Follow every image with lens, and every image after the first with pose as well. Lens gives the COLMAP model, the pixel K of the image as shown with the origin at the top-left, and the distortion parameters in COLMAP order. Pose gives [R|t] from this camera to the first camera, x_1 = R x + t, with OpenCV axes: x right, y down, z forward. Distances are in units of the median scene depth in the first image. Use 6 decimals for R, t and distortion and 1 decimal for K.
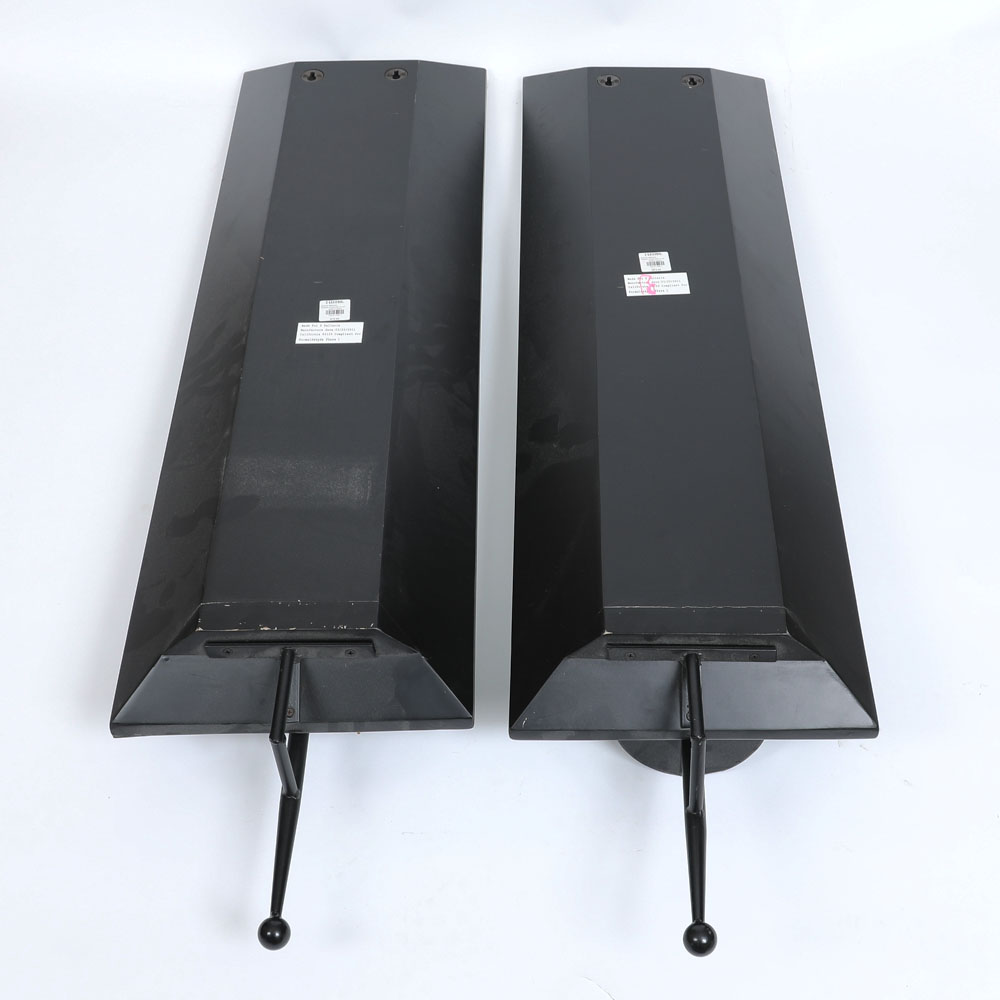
lens RADIAL K [[1546.1, 0, 500.0], [0, 1546.1, 500.0], [0, 0, 1]] dist [-0.109716, -0.020433]
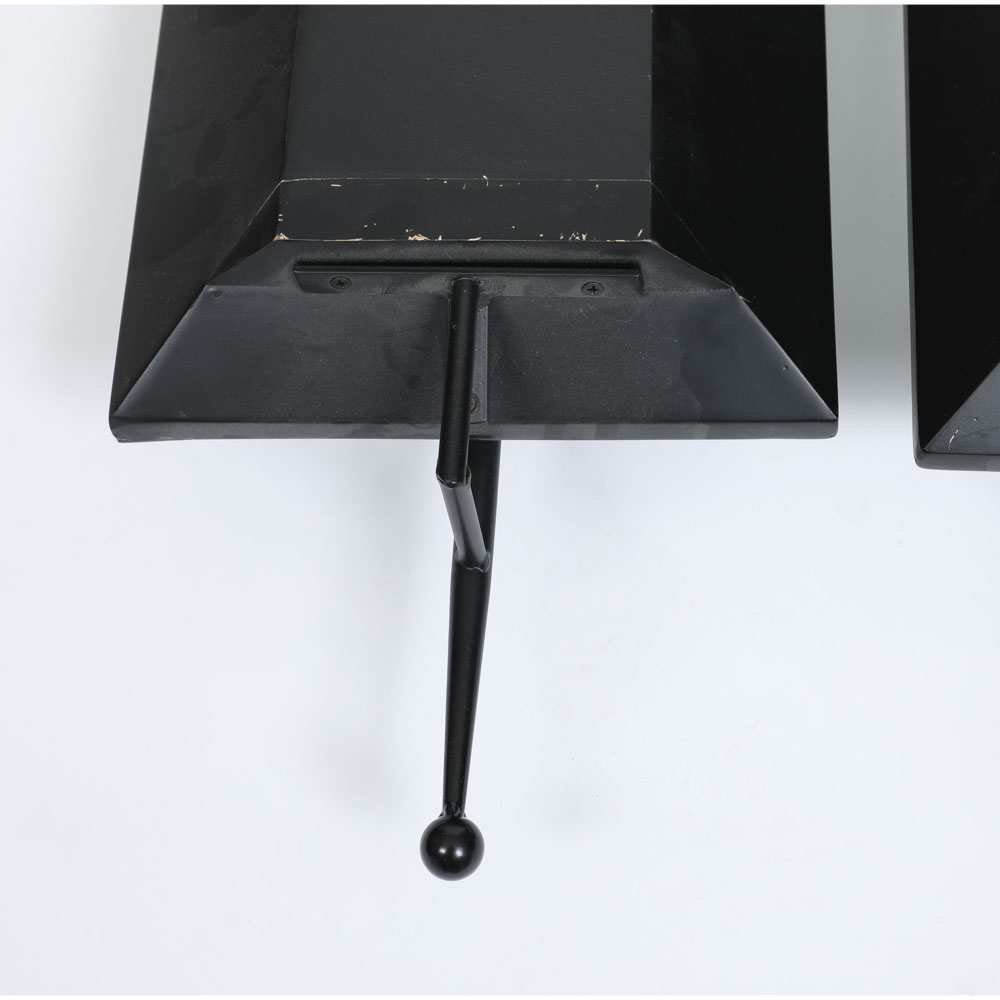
lens RADIAL K [[1741.8, 0, 549.5], [0, 1741.8, 500.2], [0, 0, 1]] dist [0.047861, 0.067465]
pose [[0.999630, 0.013659, -0.023520, -0.096865], [-0.005278, 0.945724, 0.324930, -0.016891], [0.026682, -0.324685, 0.945446, 0.455879]]
